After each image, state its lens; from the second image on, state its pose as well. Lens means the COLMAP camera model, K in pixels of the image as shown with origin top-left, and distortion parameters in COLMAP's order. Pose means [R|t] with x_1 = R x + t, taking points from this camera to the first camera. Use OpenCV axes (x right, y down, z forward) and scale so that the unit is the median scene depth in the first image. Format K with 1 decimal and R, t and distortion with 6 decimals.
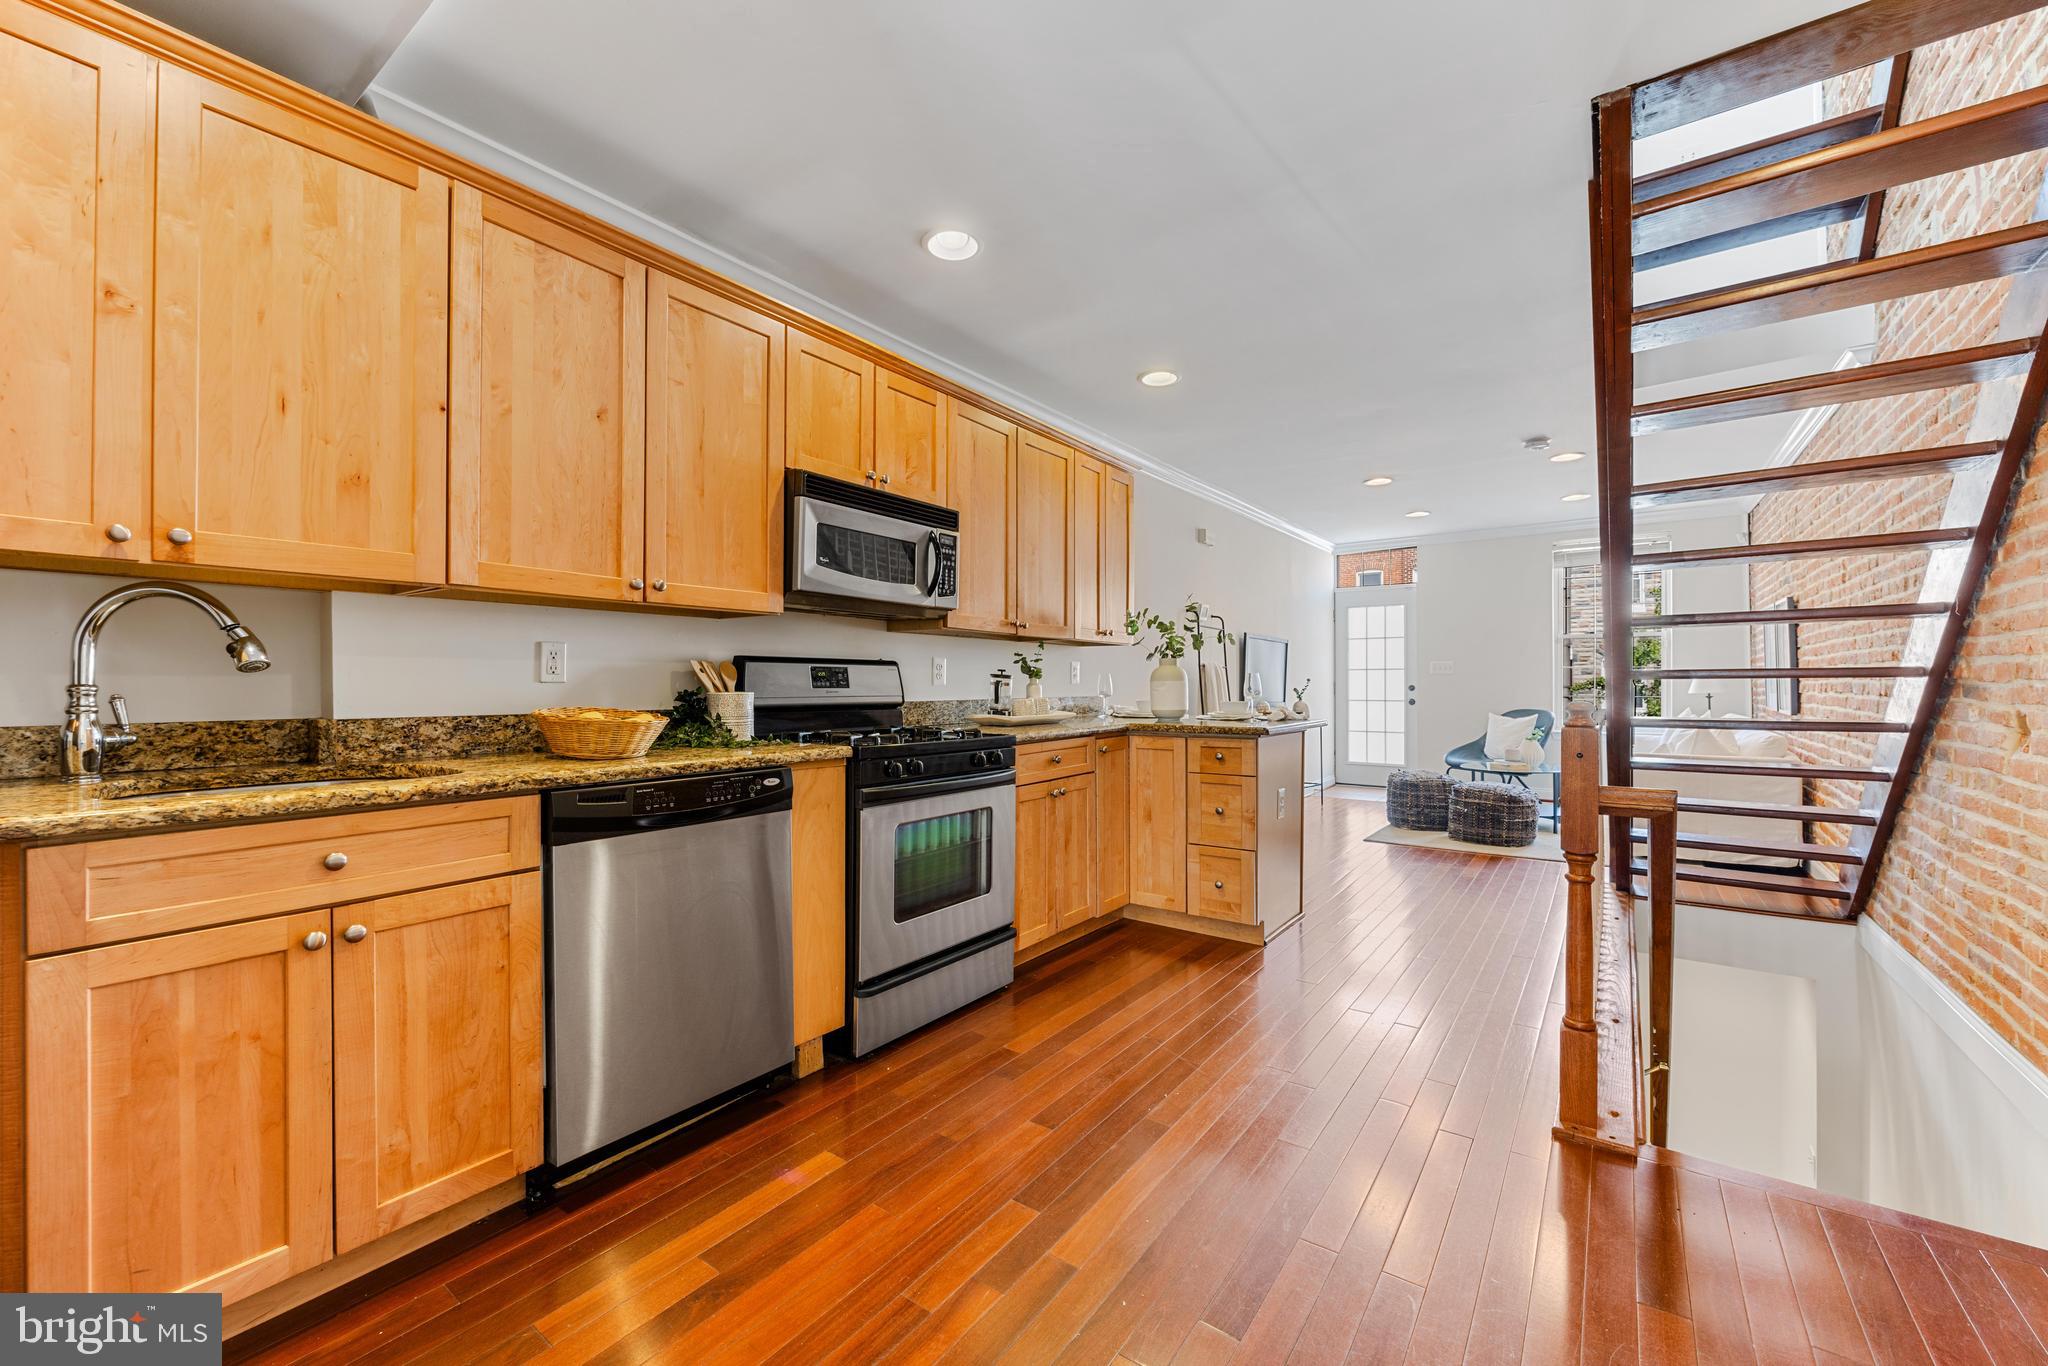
lens RADIAL K [[815.0, 0, 1015.8], [0, 815.0, 678.5], [0, 0, 1]] dist [-0.001773, -0.000325]
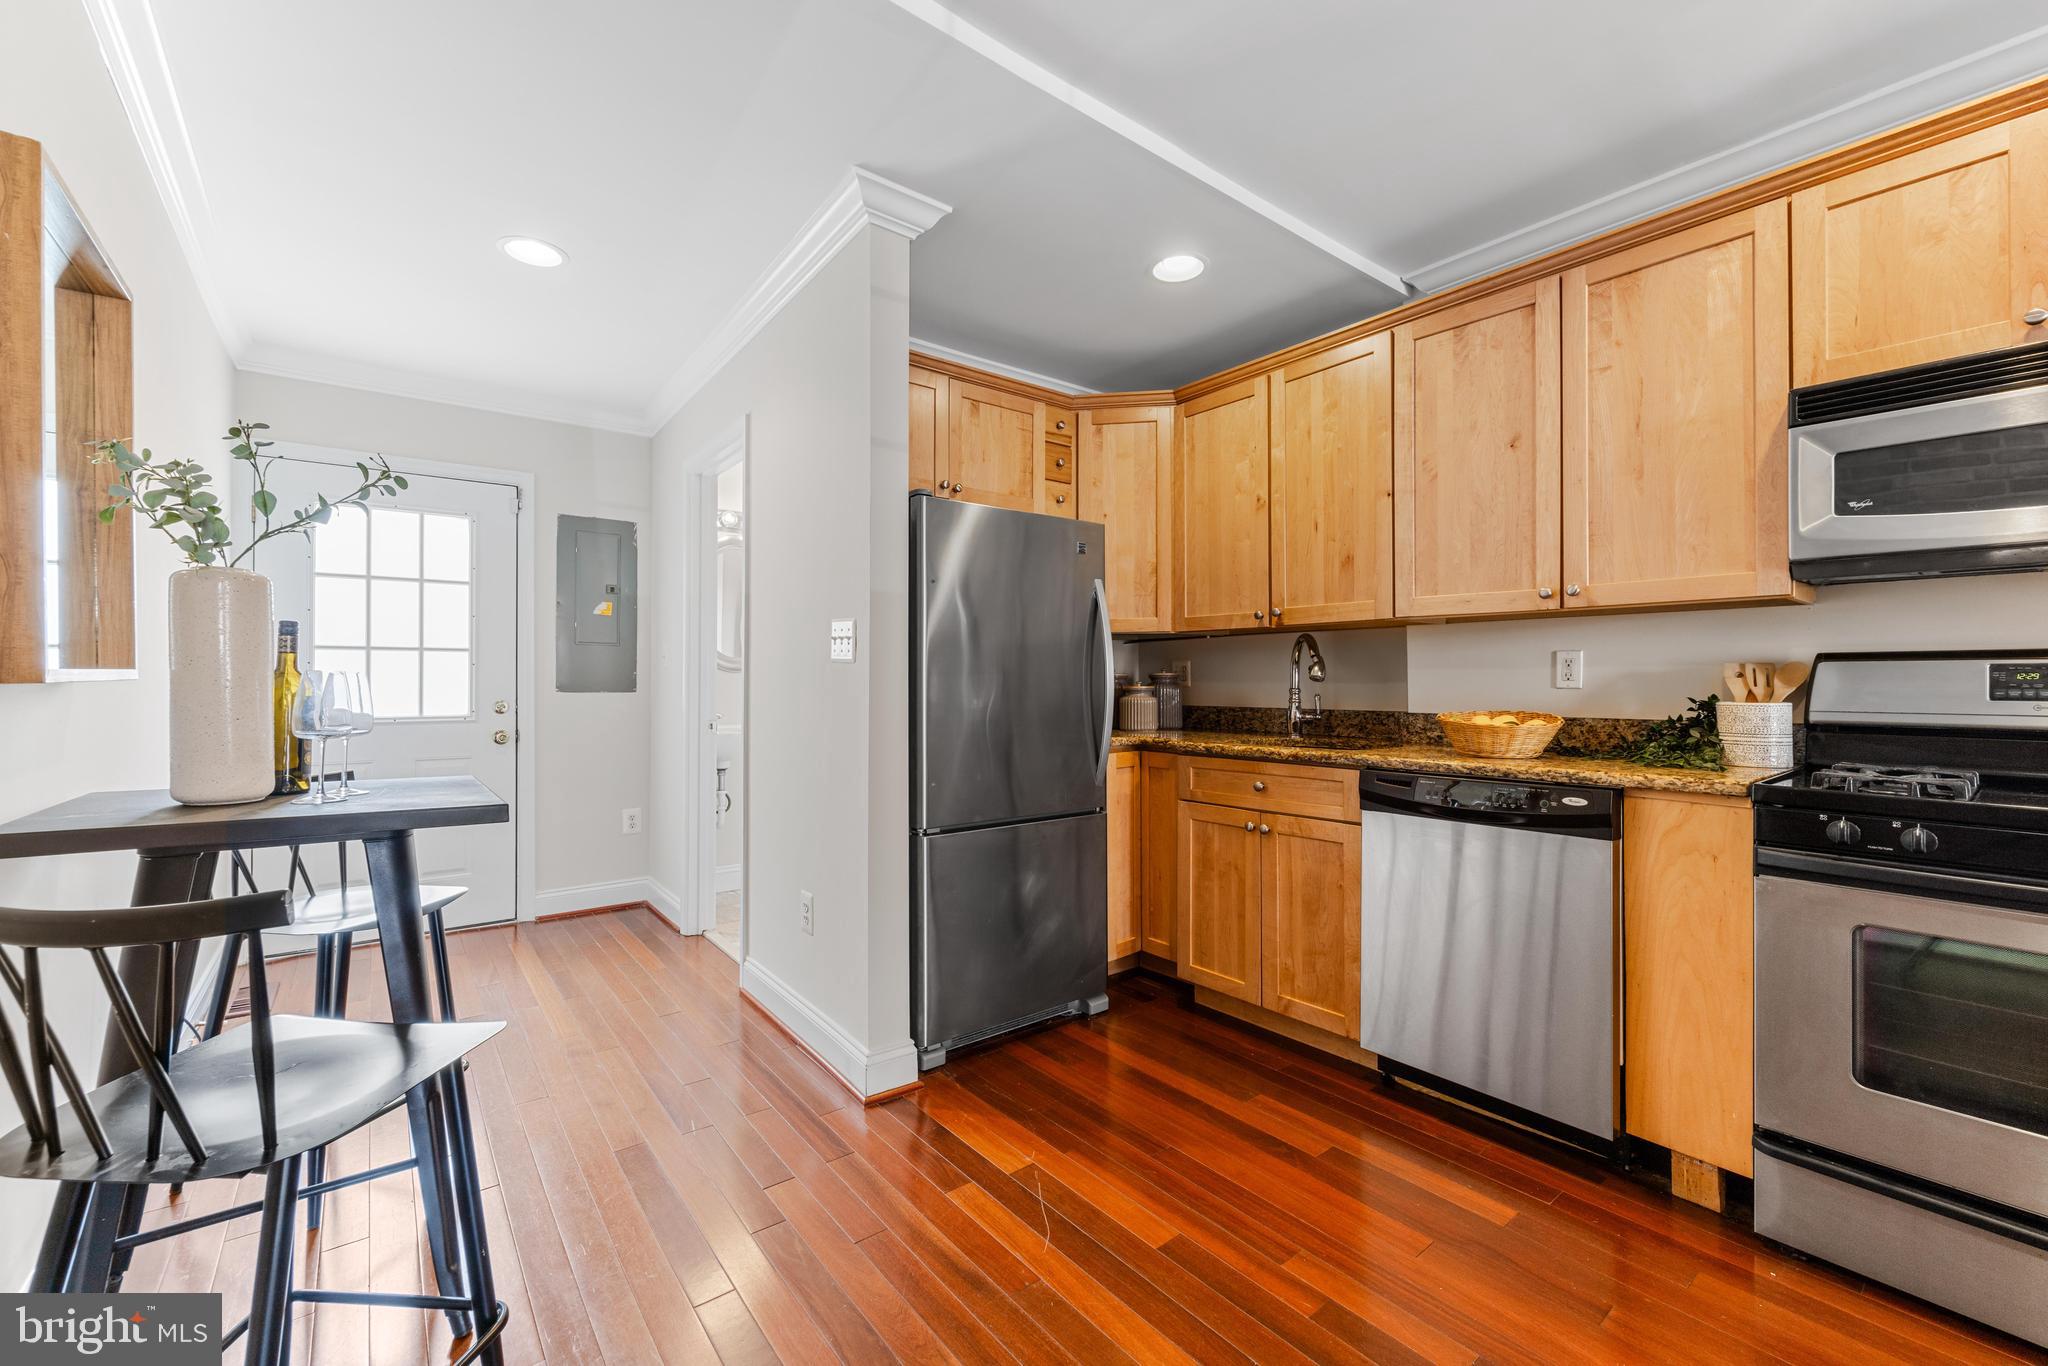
lens RADIAL K [[826.4, 0, 1018.5], [0, 826.4, 676.5], [0, 0, 1]] dist [-0.002726, -0.000001]
pose [[-0.263284, -0.008628, -0.964680, 0.611949], [0.002601, 0.999950, -0.009653, -0.002446], [0.964715, -0.005050, -0.263248, 0.547035]]
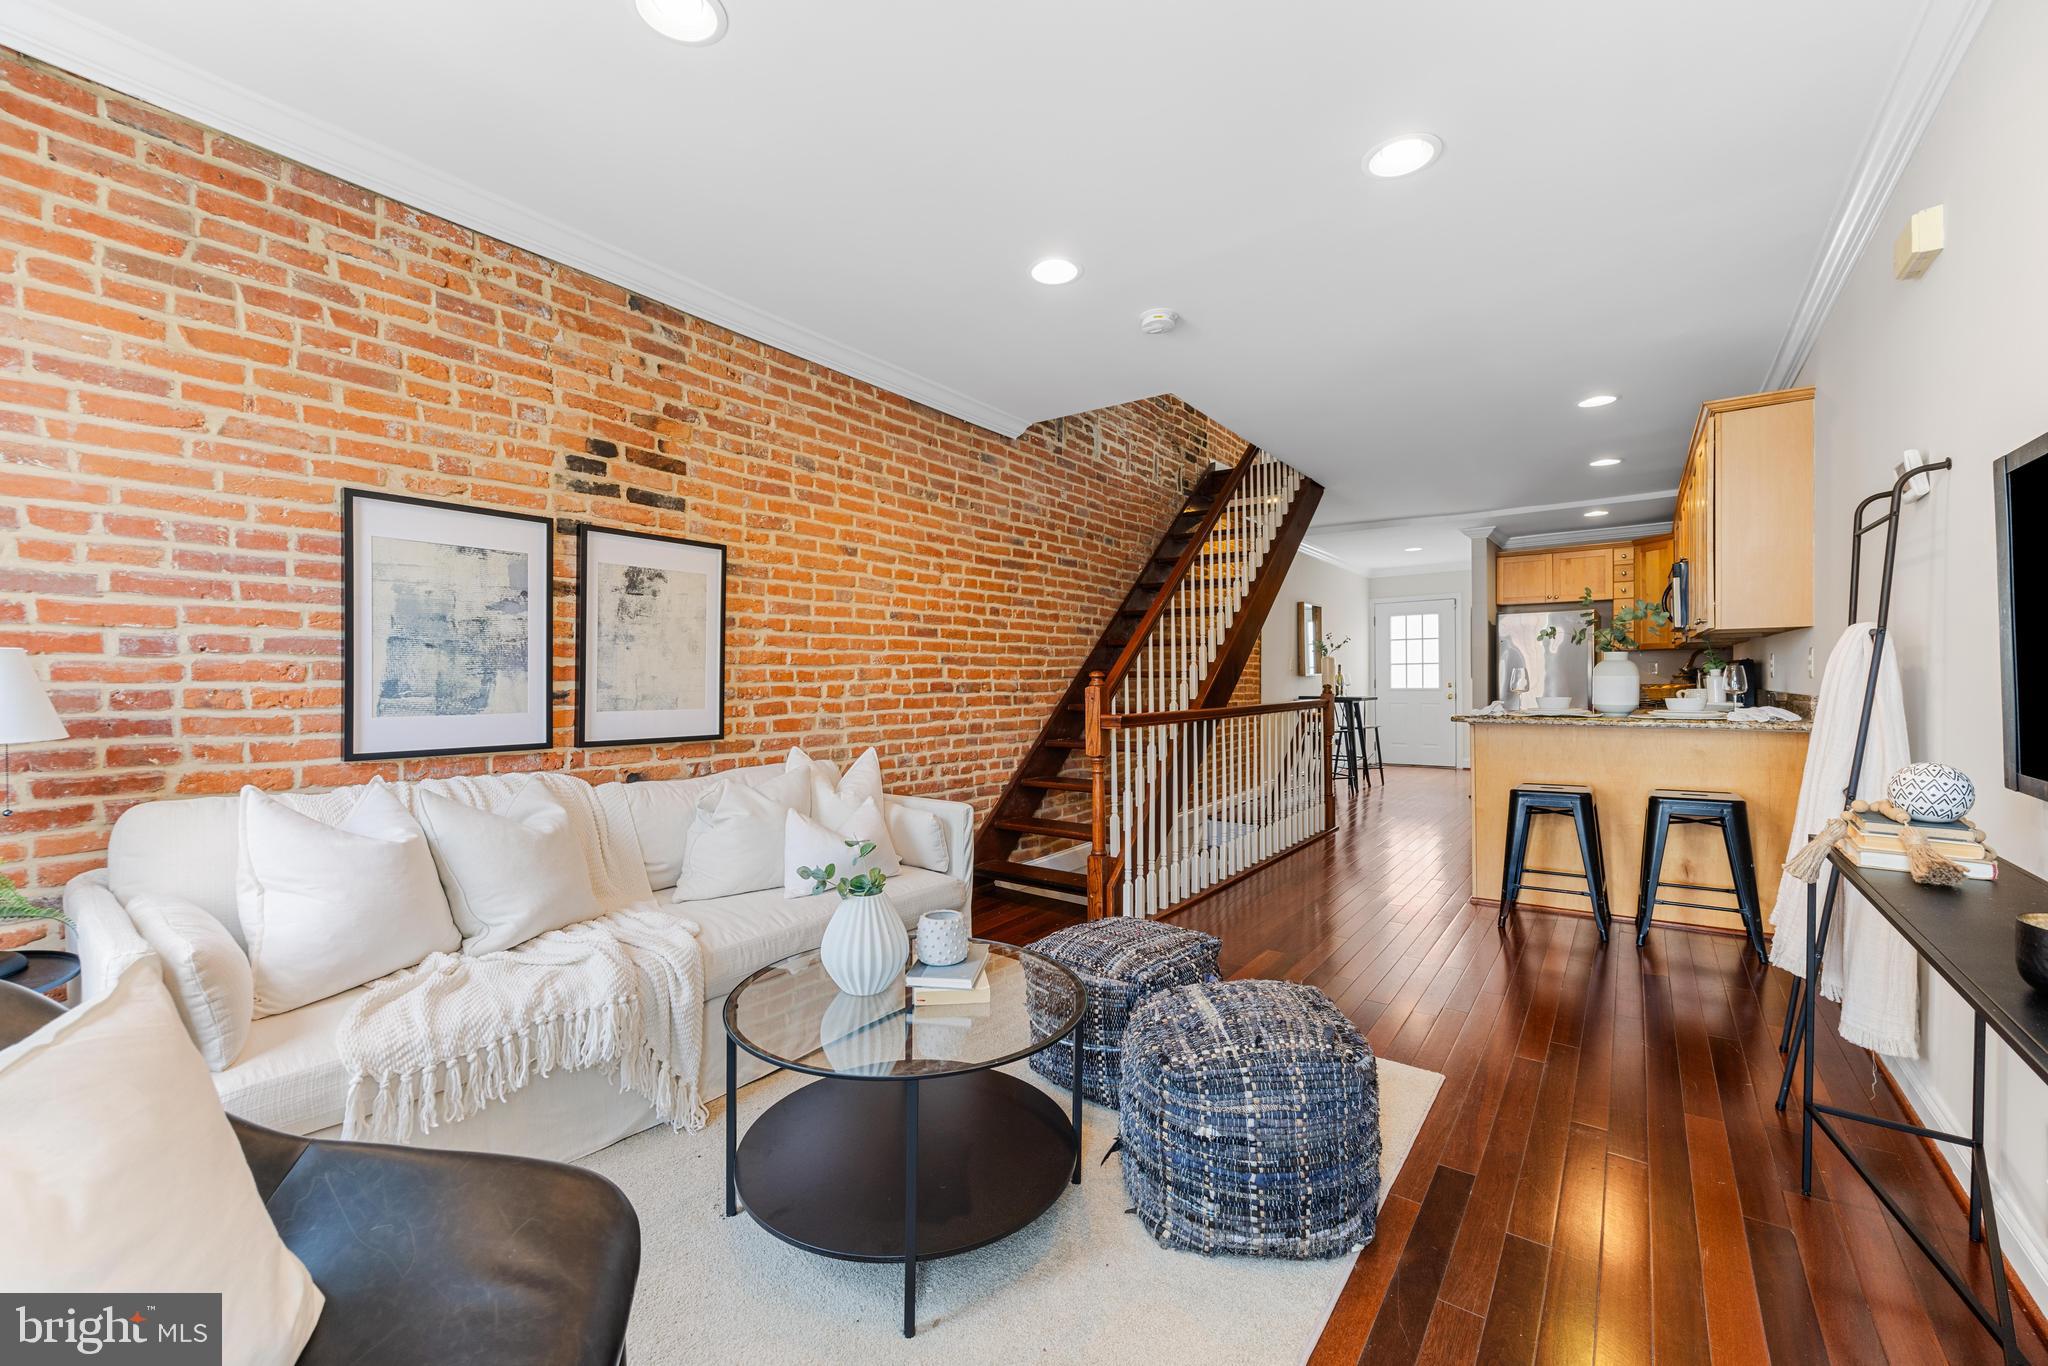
lens RADIAL K [[826.4, 0, 1018.5], [0, 826.4, 676.5], [0, 0, 1]] dist [-0.002726, -0.000001]
pose [[-0.999960, 0.006037, 0.006552, 1.434290], [0.005999, 0.999965, -0.005826, 0.005815], [-0.006587, -0.005786, -0.999962, 3.197867]]
